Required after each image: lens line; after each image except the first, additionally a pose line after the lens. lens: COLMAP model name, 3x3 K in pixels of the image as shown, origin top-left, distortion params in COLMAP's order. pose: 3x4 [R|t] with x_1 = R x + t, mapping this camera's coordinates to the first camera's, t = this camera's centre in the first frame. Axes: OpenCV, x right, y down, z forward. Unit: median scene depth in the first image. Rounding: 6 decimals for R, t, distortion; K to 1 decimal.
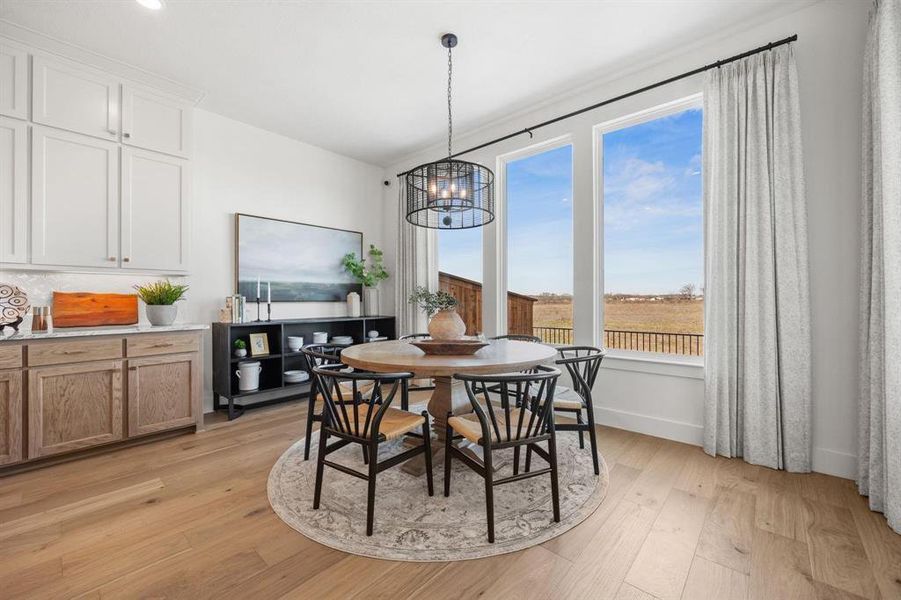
lens RADIAL K [[359.6, 0, 450.5], [0, 359.6, 300.0], [0, 0, 1]] dist [-0.001105, -0.000461]
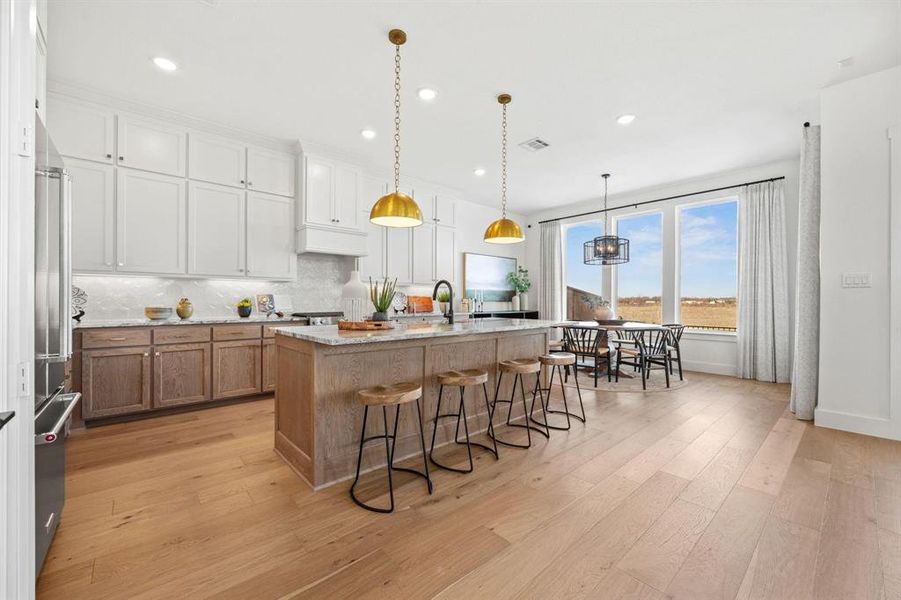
lens RADIAL K [[361.6, 0, 451.8], [0, 361.6, 302.1], [0, 0, 1]] dist [0.000216, -0.000043]
pose [[0.993720, 0.008401, -0.111582, -0.489932], [-0.008180, 0.999964, 0.002440, 0.006691], [0.111598, -0.001512, 0.993752, -0.889597]]
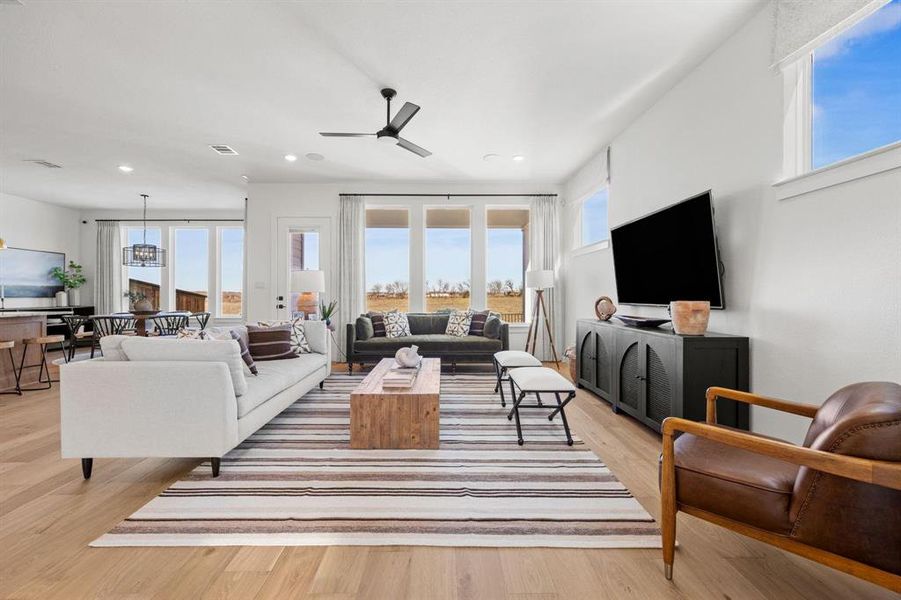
lens RADIAL K [[366.8, 0, 443.3], [0, 366.8, 294.5], [0, 0, 1]] dist [0.000076, 0.000116]
pose [[0.736846, 0.003491, 0.676051, -0.152836], [0.001663, 0.999974, -0.006977, 0.009466], [-0.676058, 0.006266, 0.736822, -1.830833]]
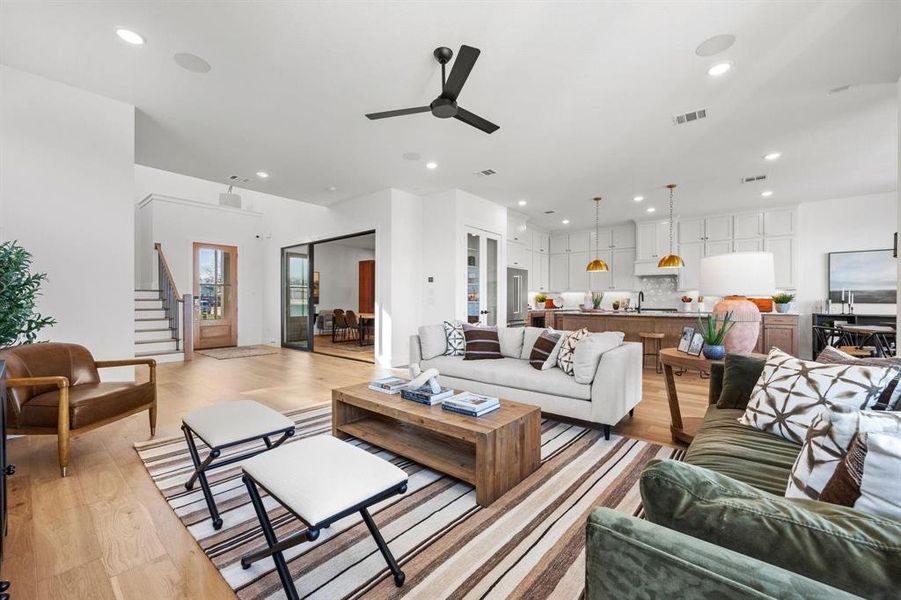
lens RADIAL K [[359.6, 0, 450.5], [0, 359.6, 300.0], [0, 0, 1]] dist [-0.001105, -0.000461]
pose [[0.036267, 0.002480, -0.999339, 1.204672], [-0.006572, 0.999976, 0.002243, 0.000867], [0.999321, 0.006486, 0.036282, -1.013530]]
